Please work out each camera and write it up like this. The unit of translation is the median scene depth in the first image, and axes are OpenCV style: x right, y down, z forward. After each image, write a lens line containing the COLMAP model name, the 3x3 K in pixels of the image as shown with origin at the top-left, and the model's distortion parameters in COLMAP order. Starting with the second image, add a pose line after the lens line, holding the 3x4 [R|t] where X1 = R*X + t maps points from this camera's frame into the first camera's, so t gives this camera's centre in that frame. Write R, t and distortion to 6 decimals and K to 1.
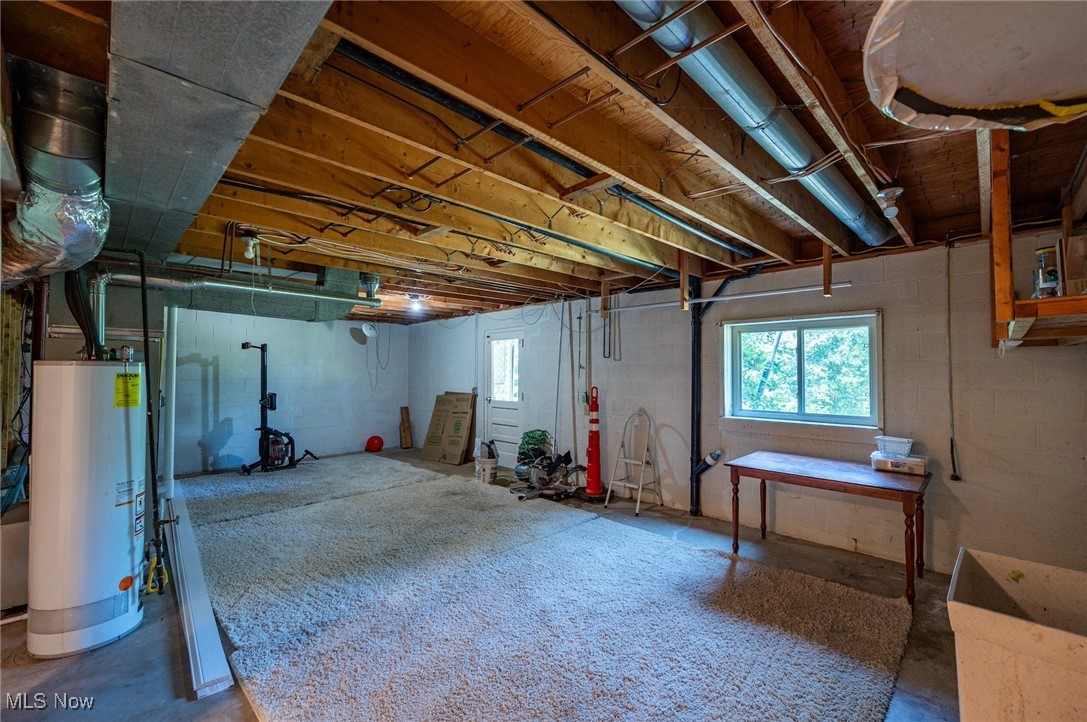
lens RADIAL K [[445.7, 0, 548.3], [0, 445.7, 361.5], [0, 0, 1]] dist [-0.003788, -0.000159]
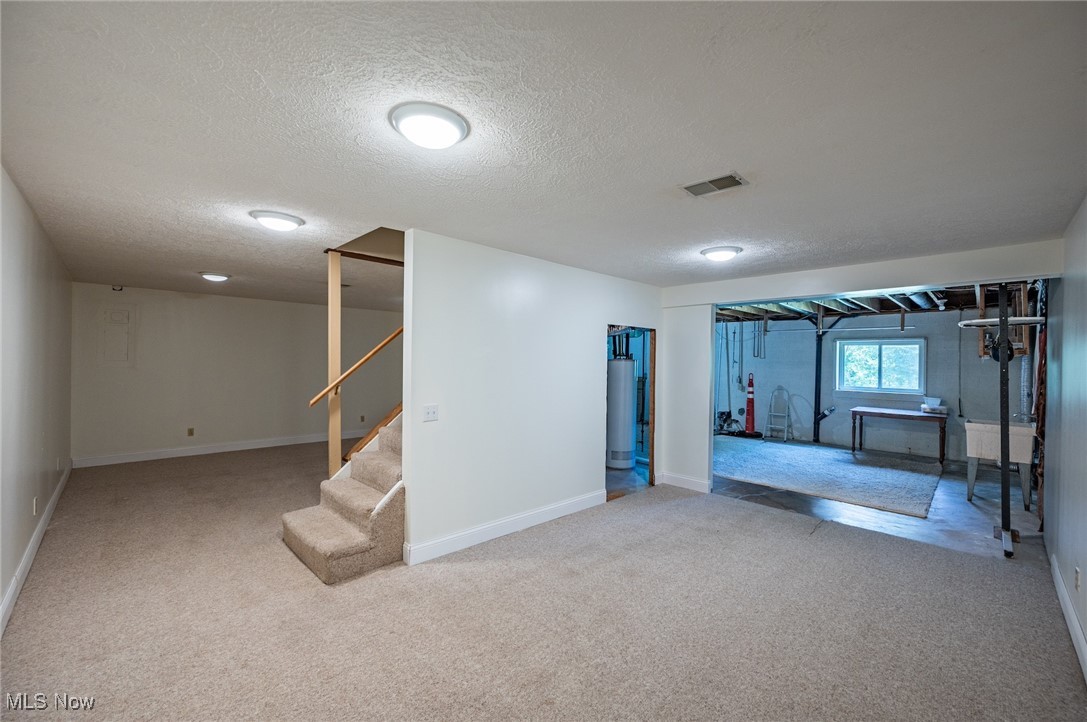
lens RADIAL K [[434.8, 0, 543.5], [0, 434.8, 361.0], [0, 0, 1]] dist [0.002993, 0.000107]
pose [[0.999892, 0.013096, -0.006668, -0.877396], [-0.012930, 0.999619, 0.024394, -0.028674], [0.006985, -0.024305, 0.999680, -0.899705]]
